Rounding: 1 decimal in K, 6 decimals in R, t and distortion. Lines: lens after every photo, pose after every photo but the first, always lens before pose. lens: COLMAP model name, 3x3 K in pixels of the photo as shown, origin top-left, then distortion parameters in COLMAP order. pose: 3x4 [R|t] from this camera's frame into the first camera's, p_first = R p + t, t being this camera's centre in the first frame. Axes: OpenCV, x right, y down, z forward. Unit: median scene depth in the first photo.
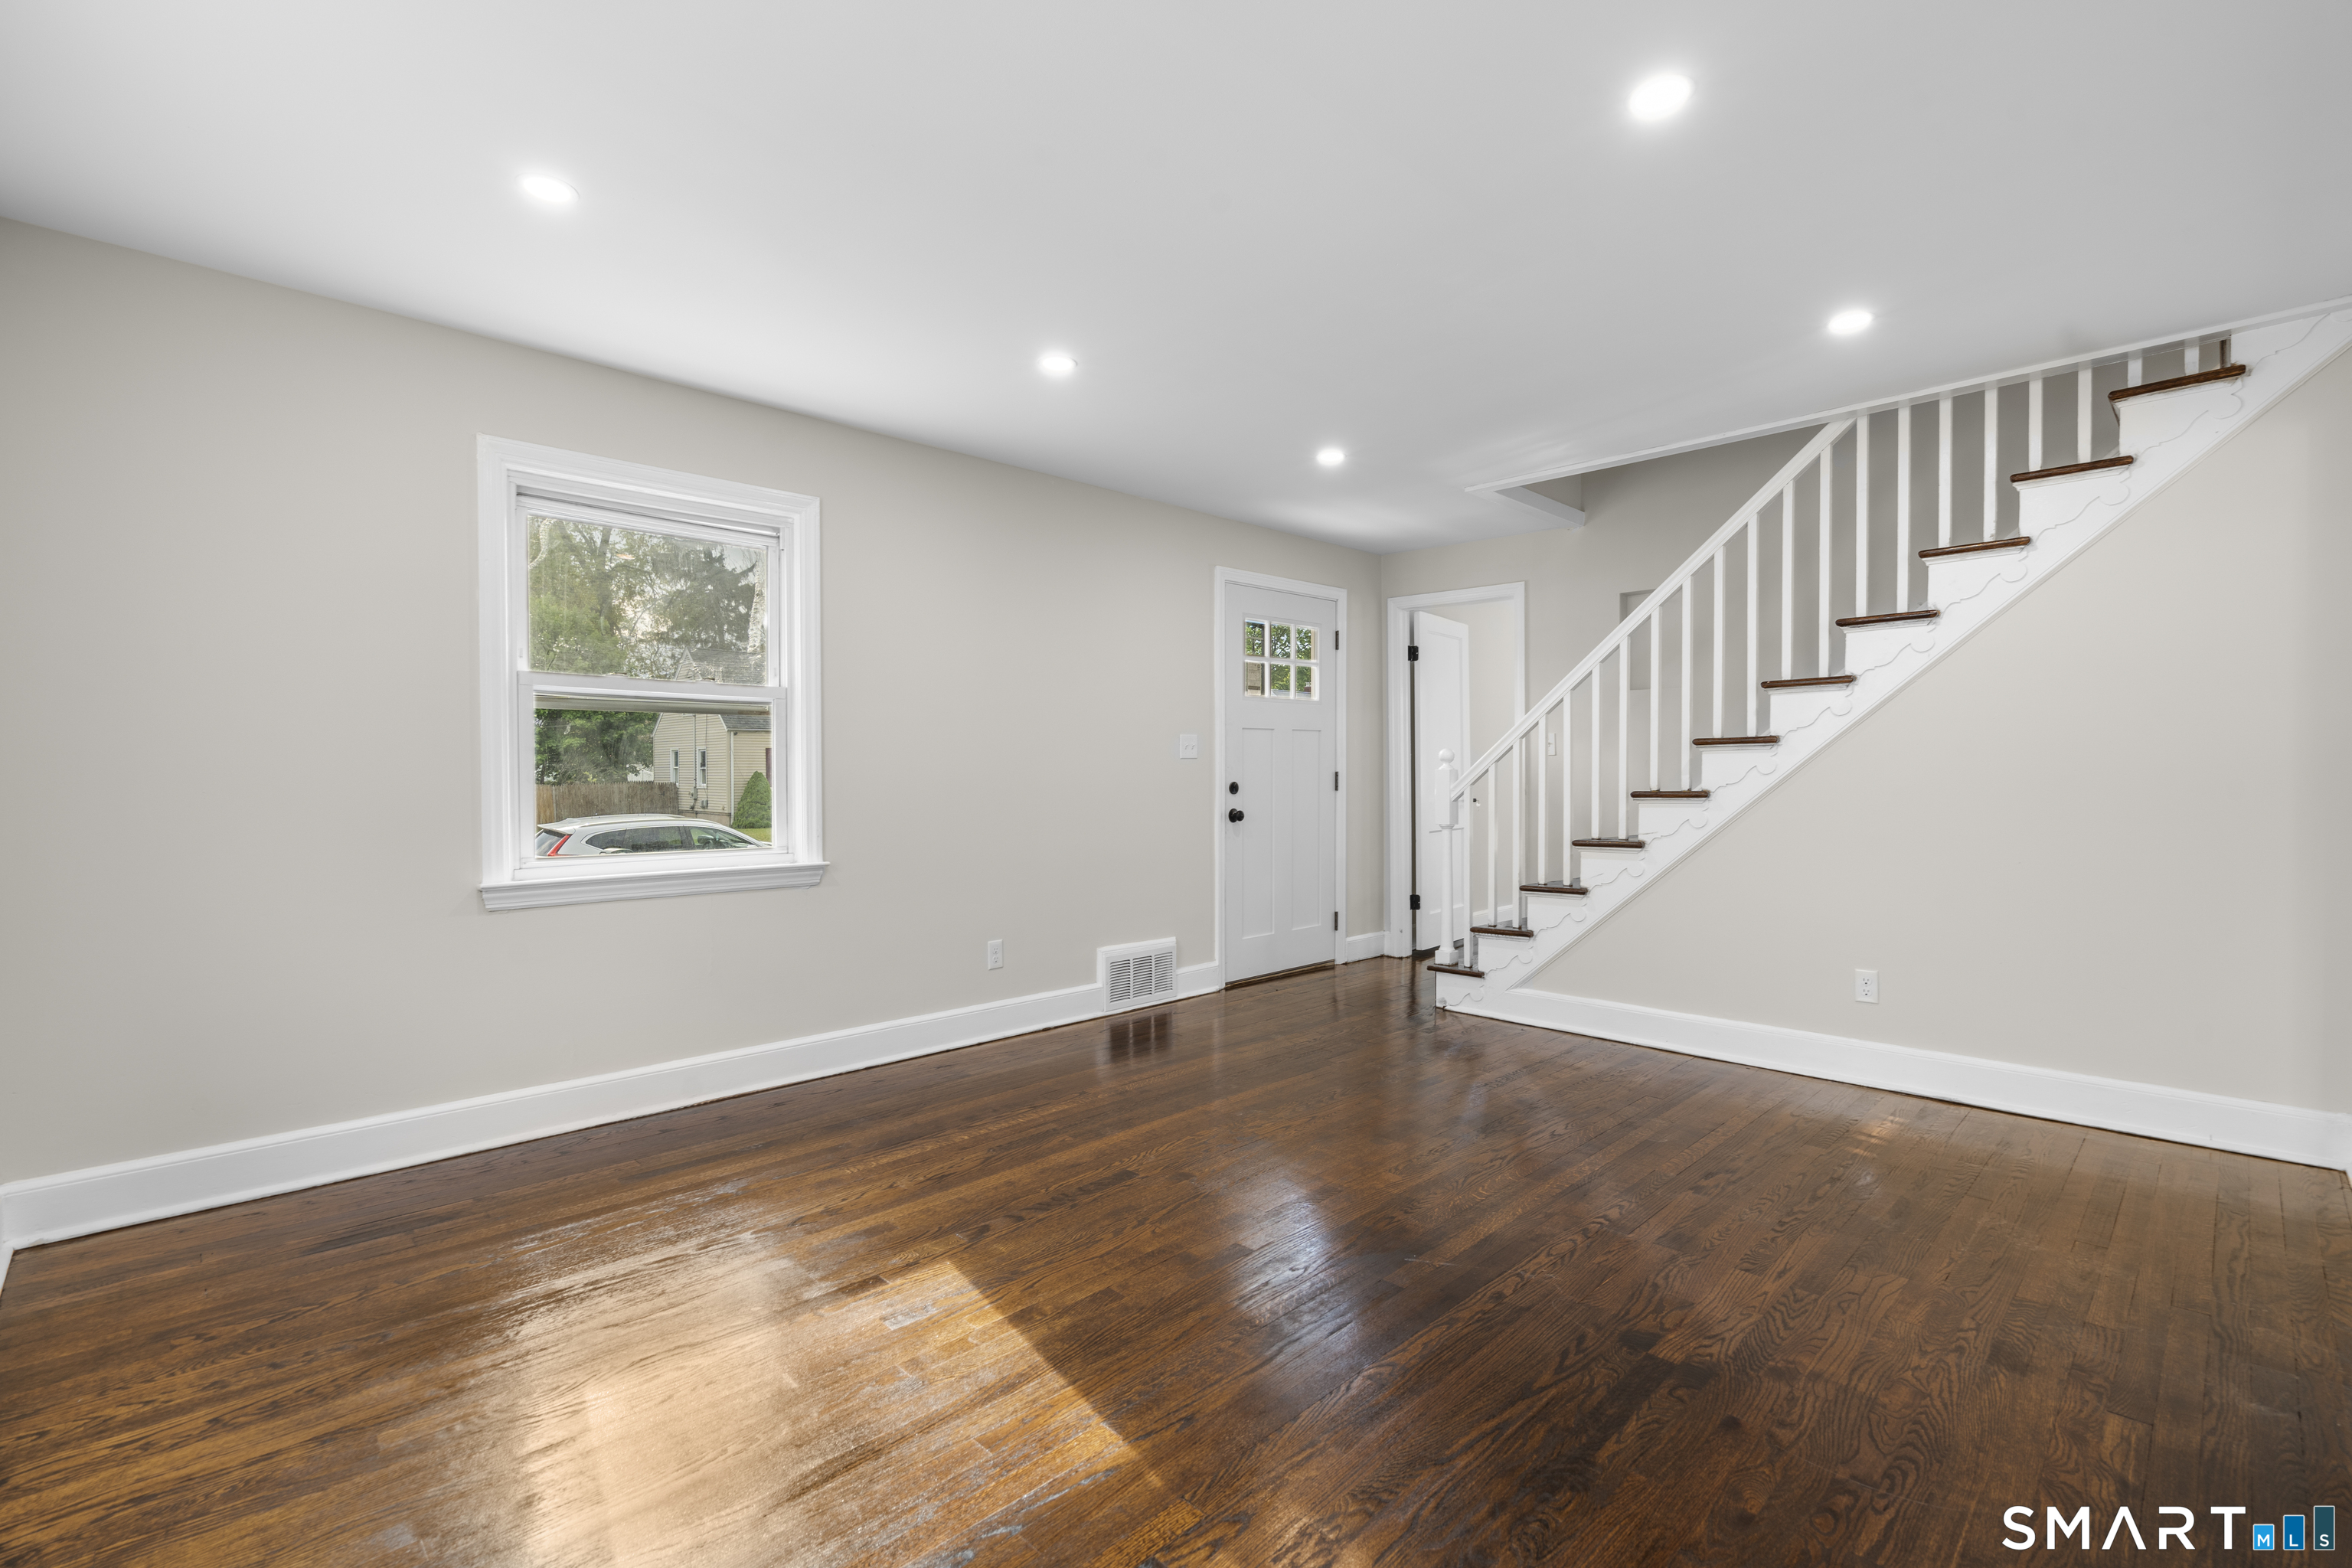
lens RADIAL K [[1049.7, 0, 1170.4], [0, 1049.7, 791.5], [0, 0, 1]] dist [-0.012164, 0.004661]
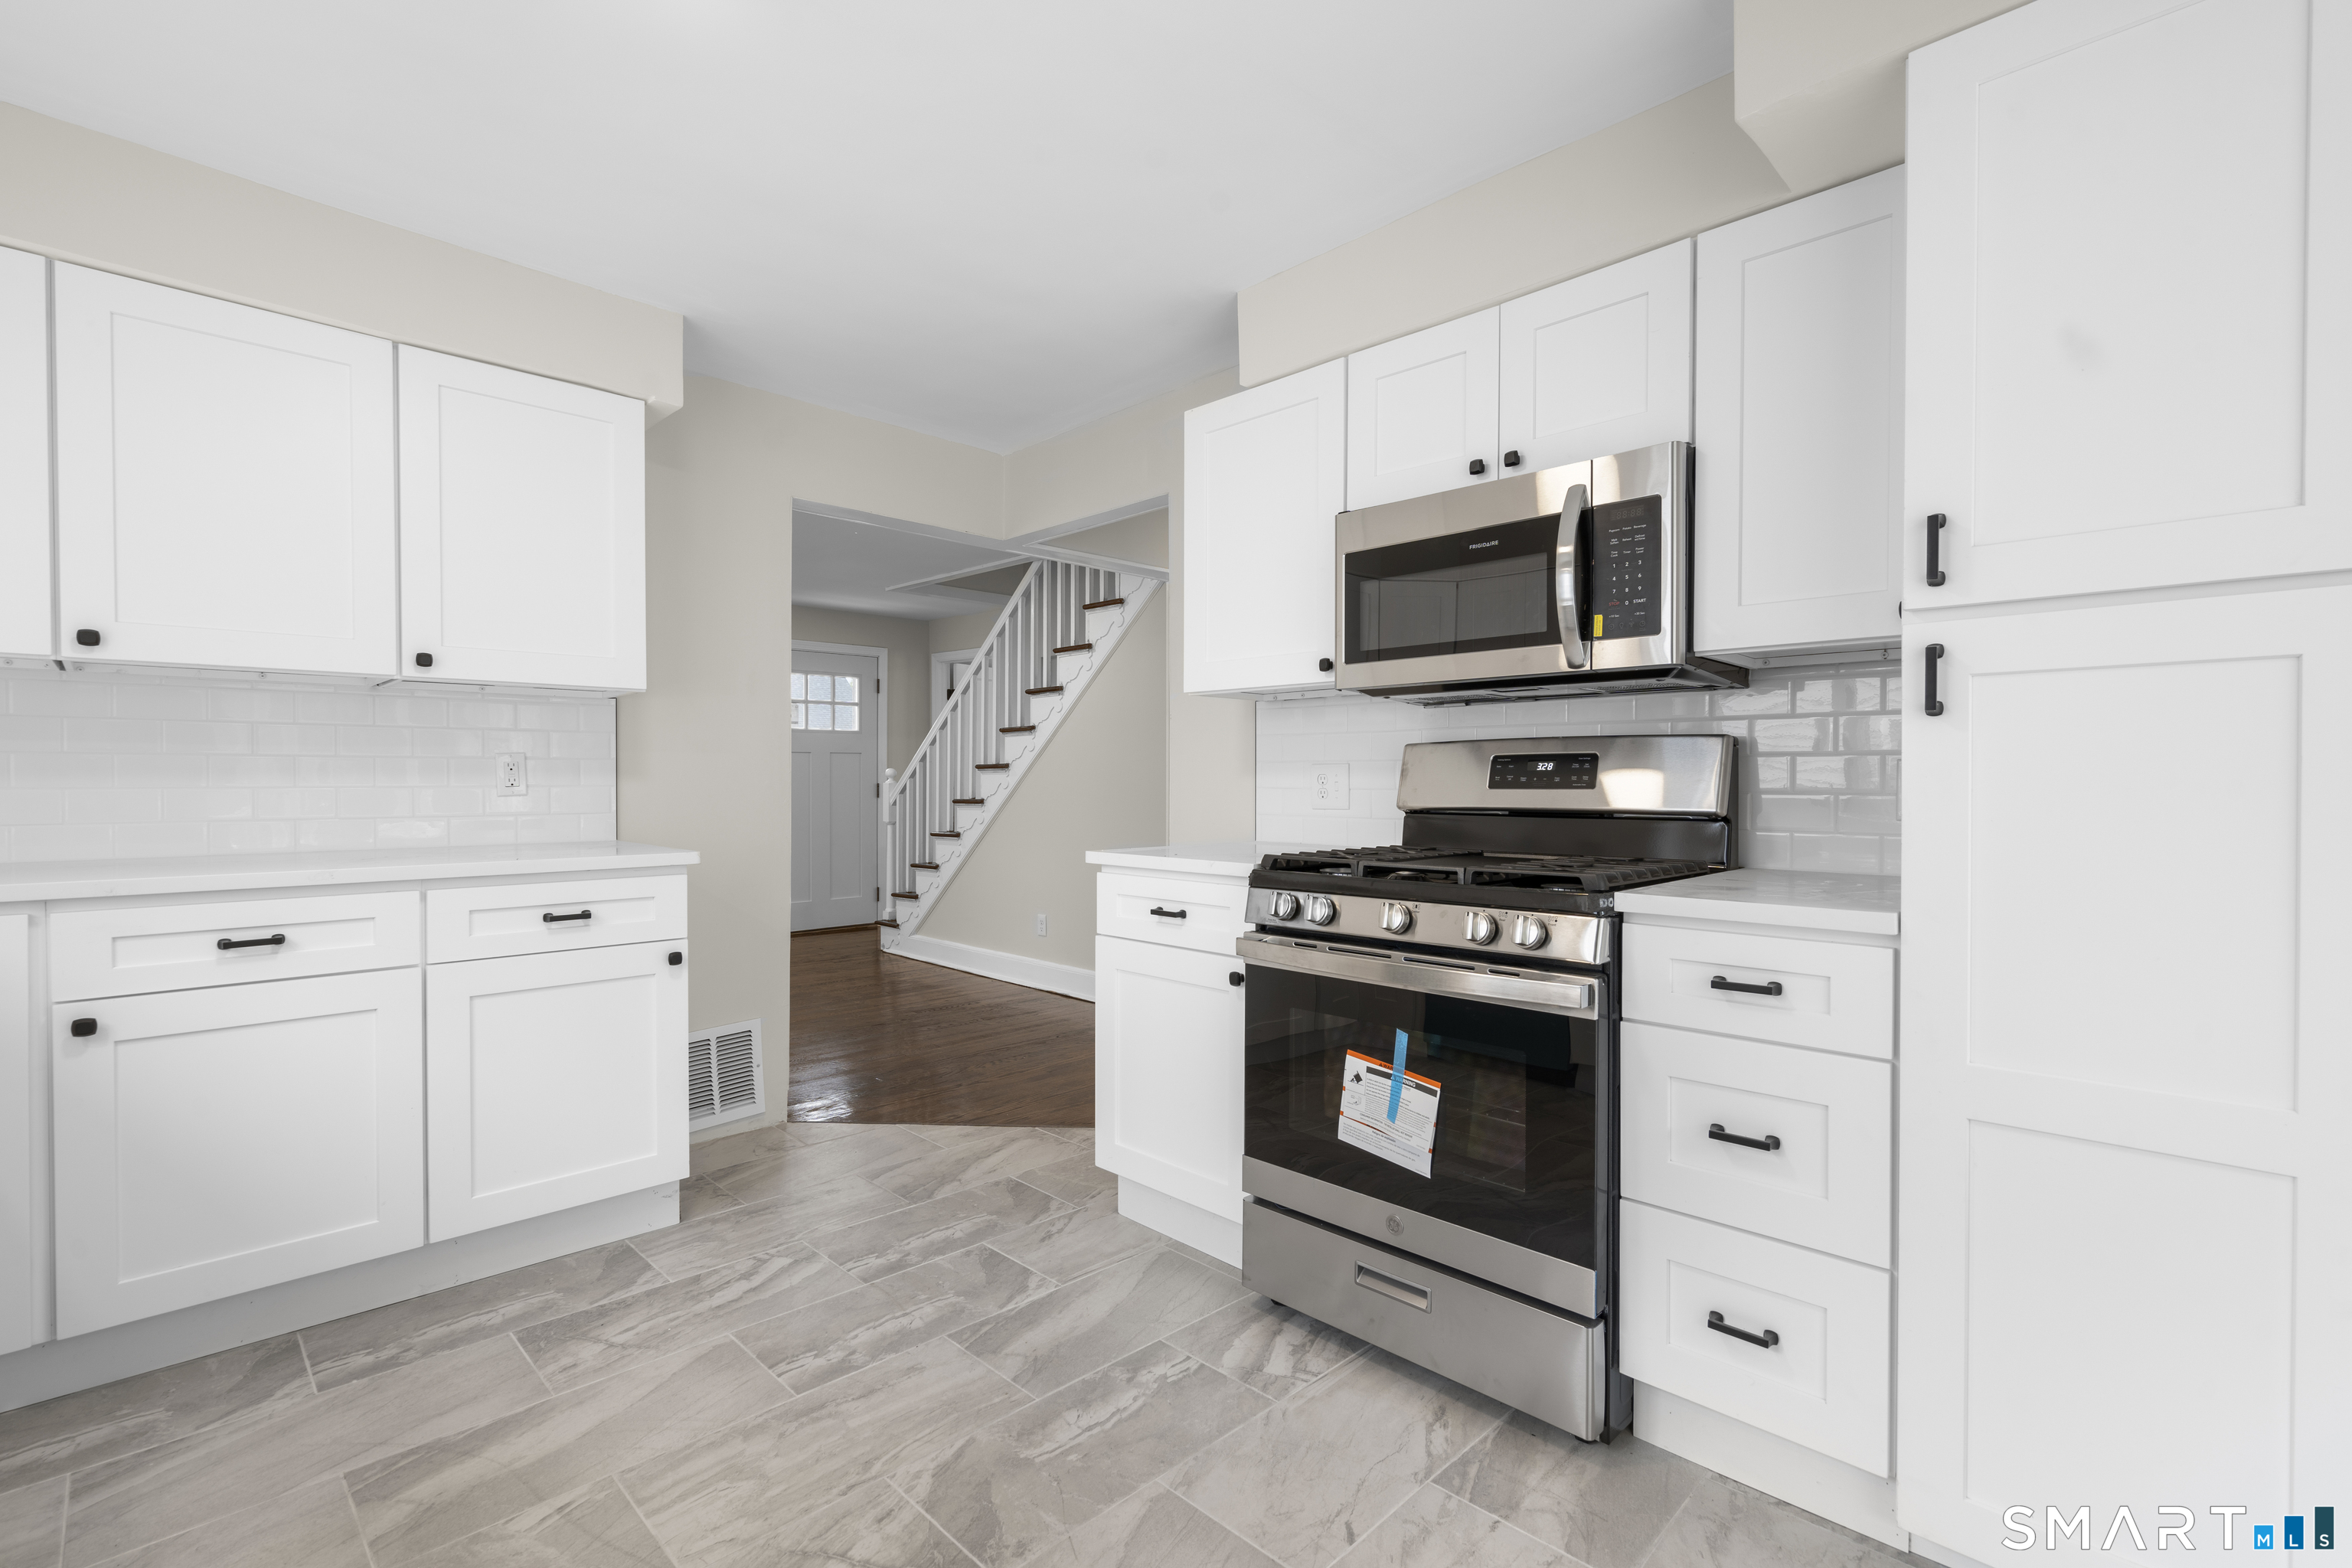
lens RADIAL K [[1049.7, 0, 1170.4], [0, 1049.7, 791.5], [0, 0, 1]] dist [-0.012164, 0.004661]
pose [[0.999931, 0.006180, 0.010040, 0.782346], [-0.006122, 0.999964, -0.005818, -0.004460], [-0.010076, 0.005756, 0.999933, -0.530629]]
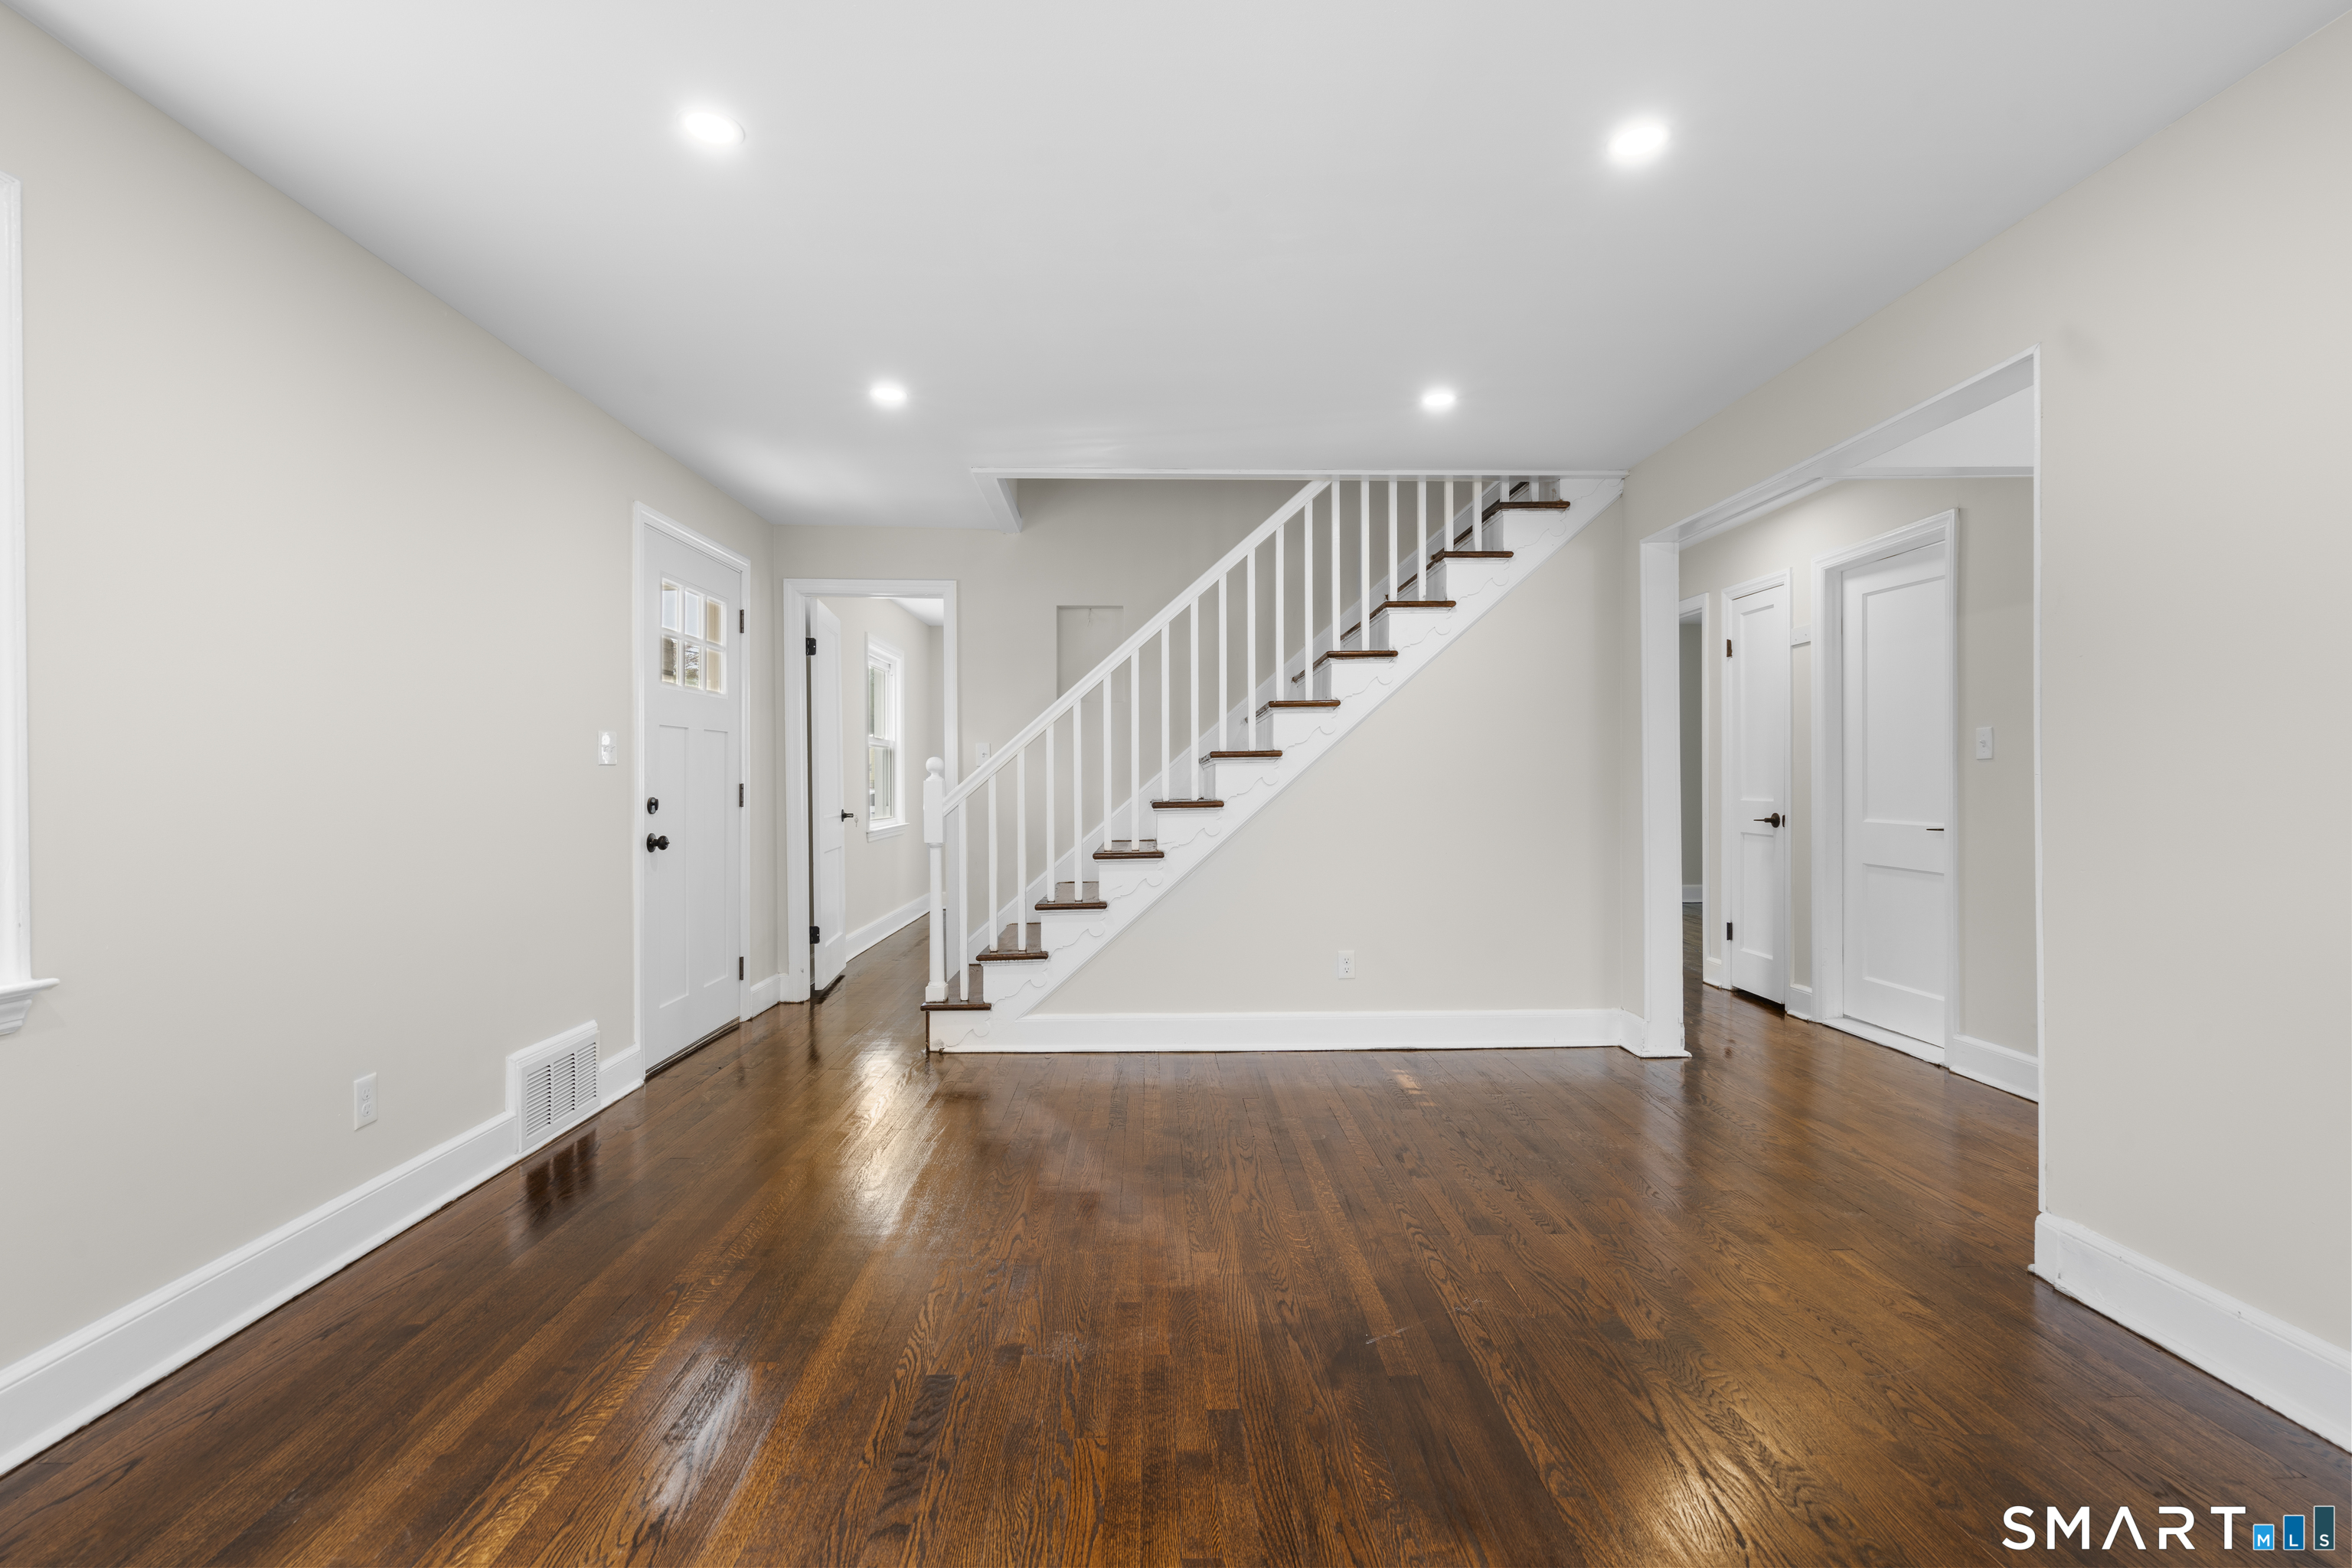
lens RADIAL K [[1049.7, 0, 1170.4], [0, 1049.7, 791.5], [0, 0, 1]] dist [-0.012164, 0.004661]
pose [[0.682233, -0.005655, 0.731113, -0.309890], [0.014965, 0.999869, -0.006230, -0.004221], [-0.730982, 0.015191, 0.682228, 0.312083]]
